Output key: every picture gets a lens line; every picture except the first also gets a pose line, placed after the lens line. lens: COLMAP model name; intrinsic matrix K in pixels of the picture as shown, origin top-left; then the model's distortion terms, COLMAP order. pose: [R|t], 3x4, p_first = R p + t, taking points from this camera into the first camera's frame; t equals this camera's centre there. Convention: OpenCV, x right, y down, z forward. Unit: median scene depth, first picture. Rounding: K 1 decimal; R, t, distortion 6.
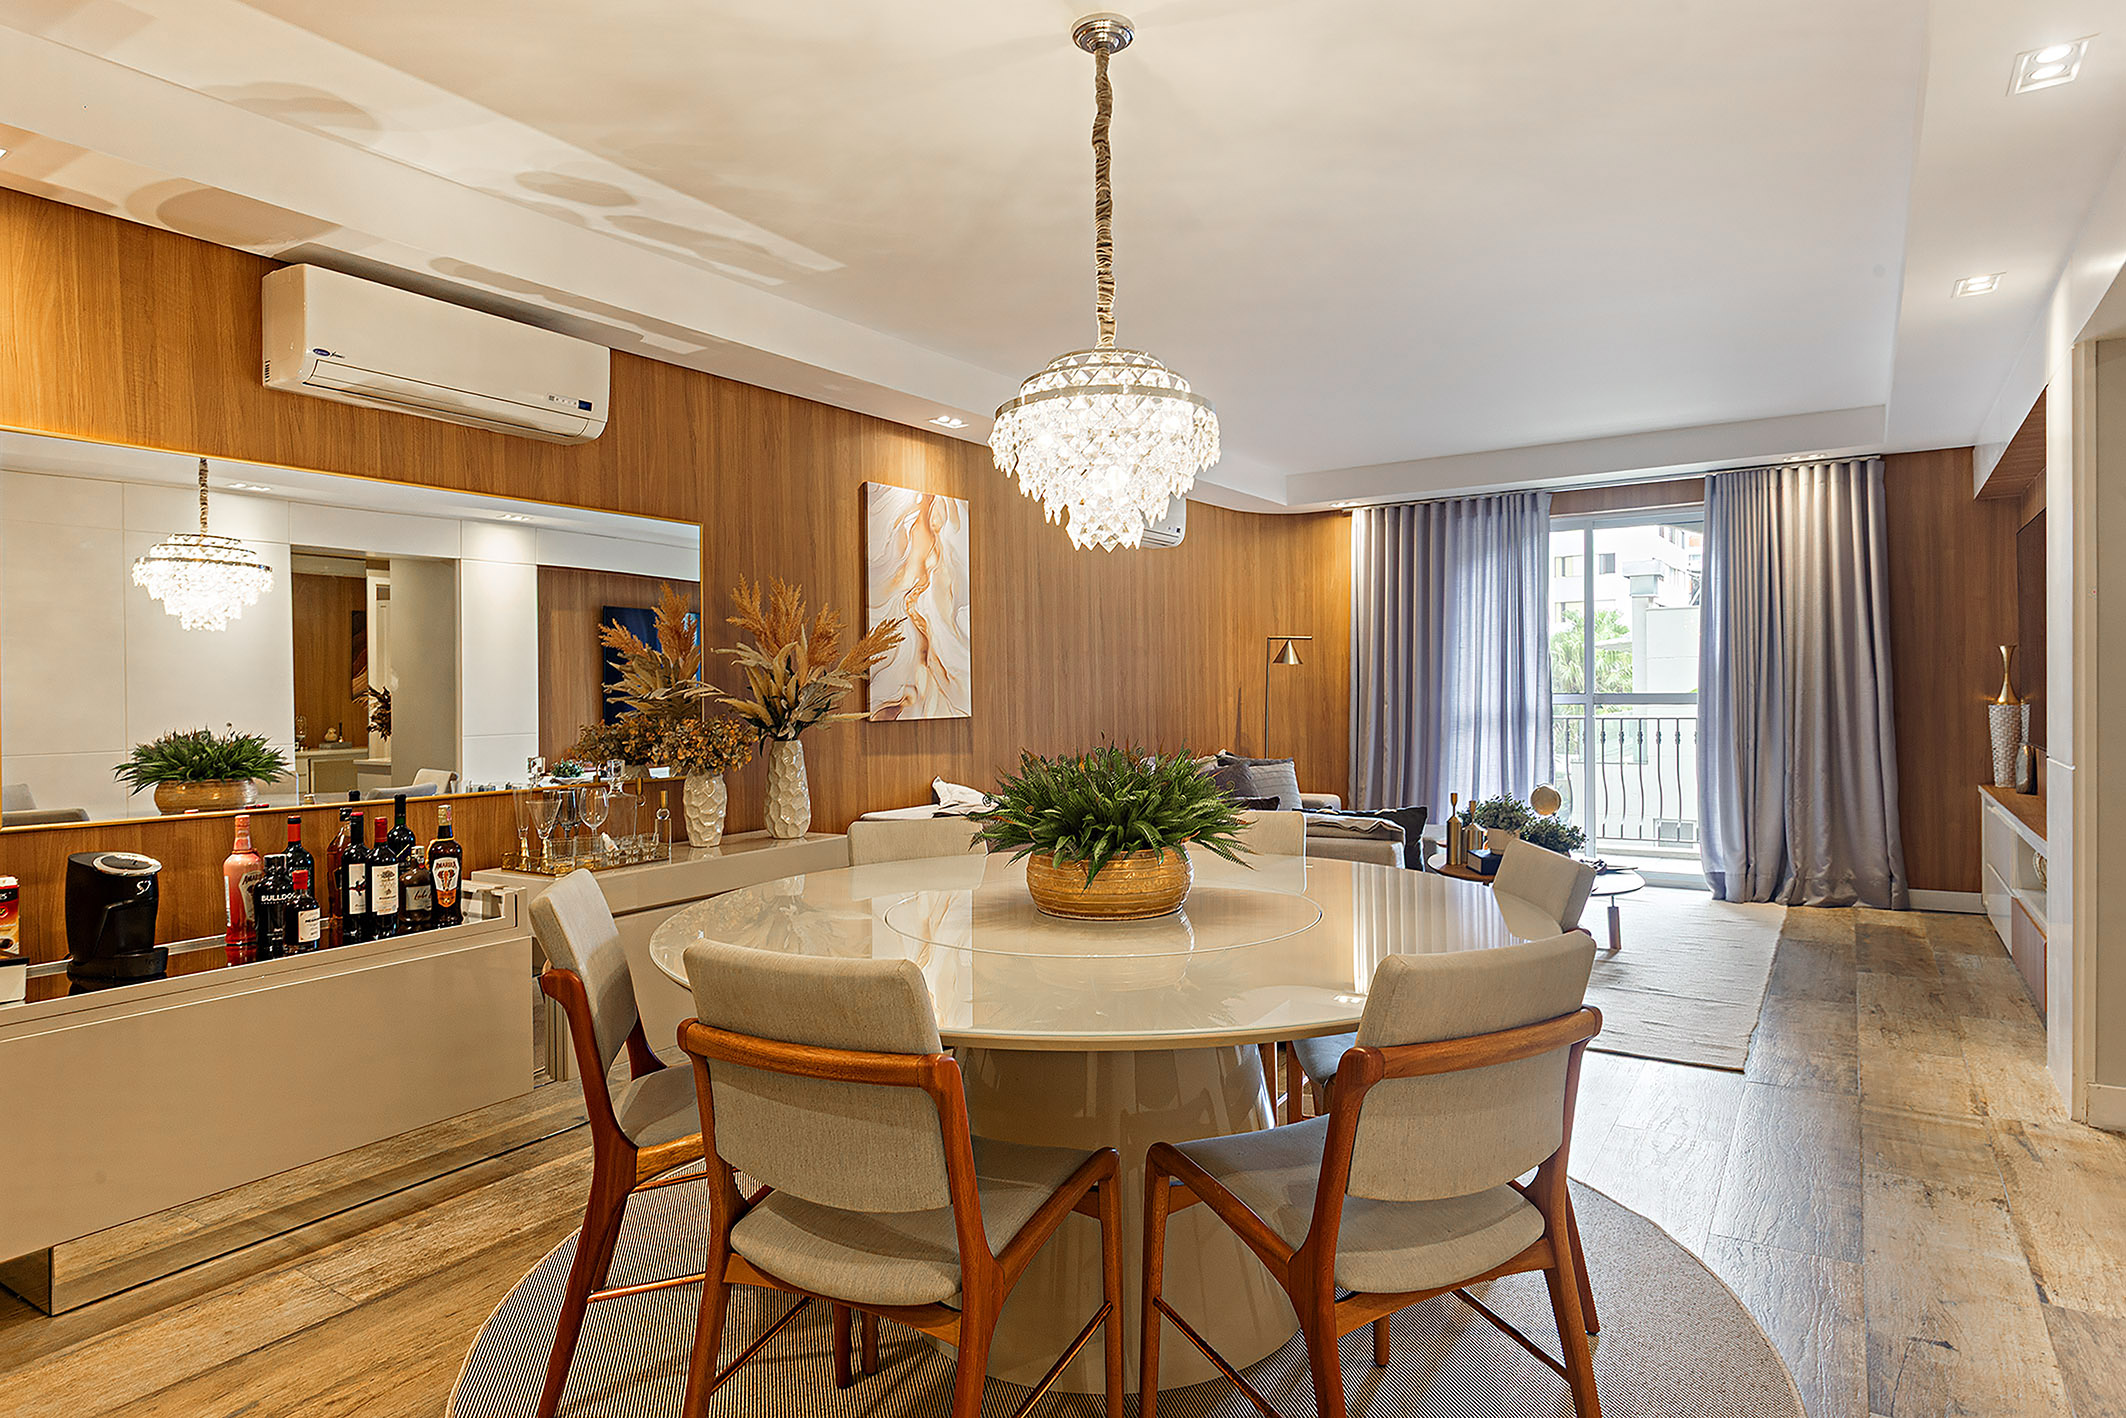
lens RADIAL K [[1196.2, 0, 1067.6], [0, 1196.2, 702.7], [0, 0, 1]] dist [-0.002588, 0.001676]
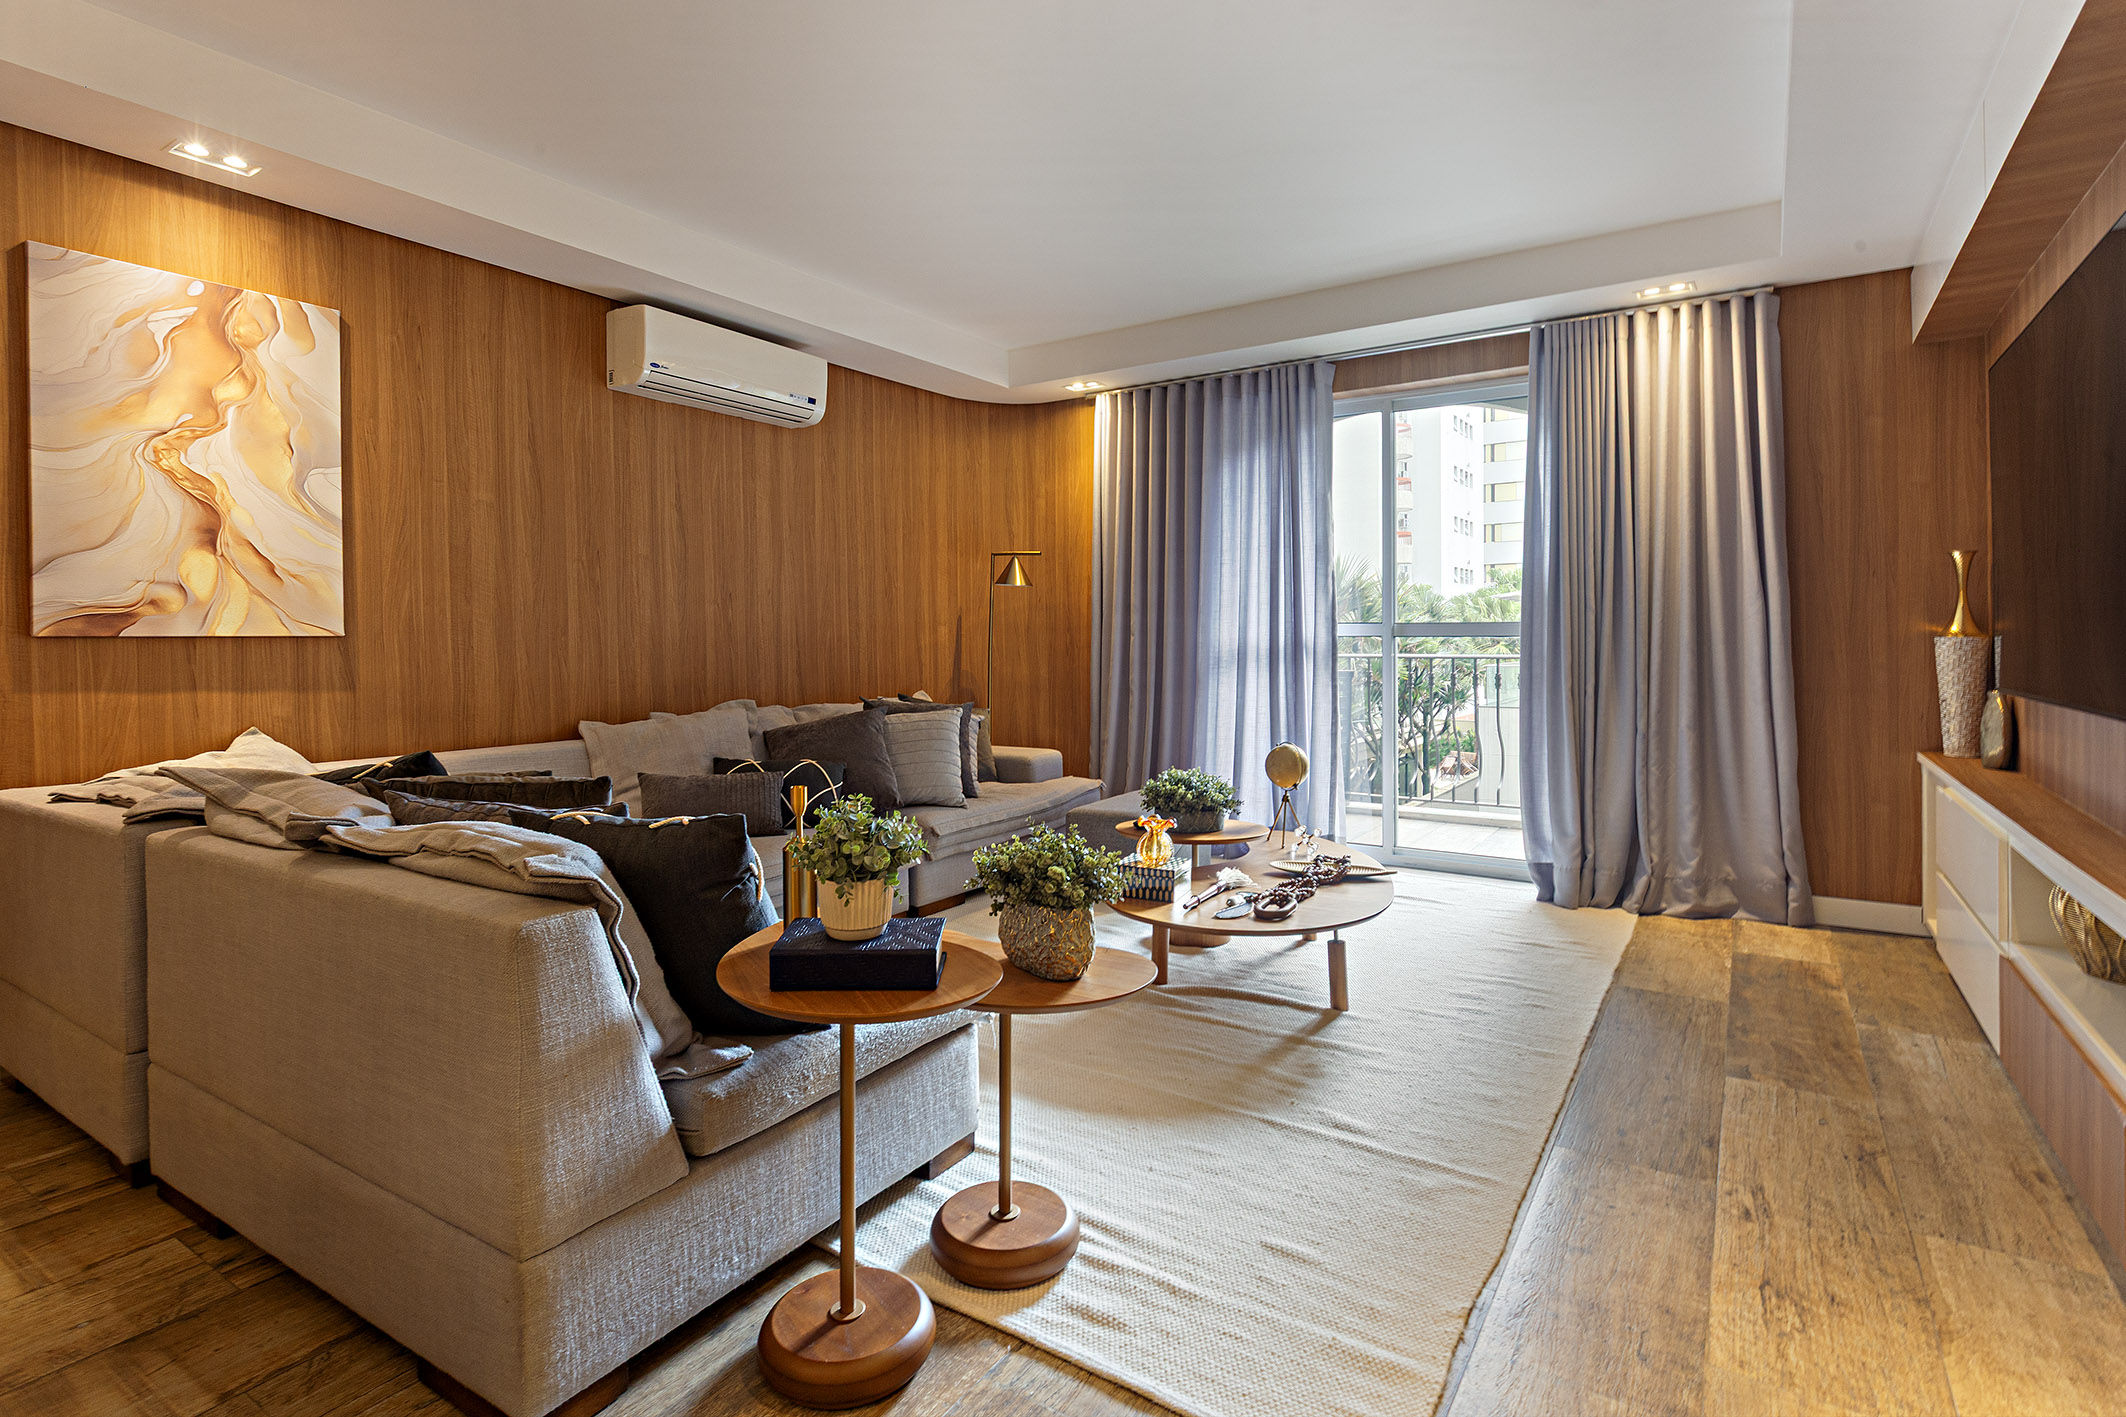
lens RADIAL K [[1012.1, 0, 1009.9], [0, 1012.1, 645.3], [0, 0, 1]] dist [-0.002514, -0.000750]
pose [[0.998543, 0.007582, -0.053429, 0.254904], [-0.007871, 0.999956, -0.005195, 0.013439], [0.053387, 0.005608, 0.998558, 0.369739]]
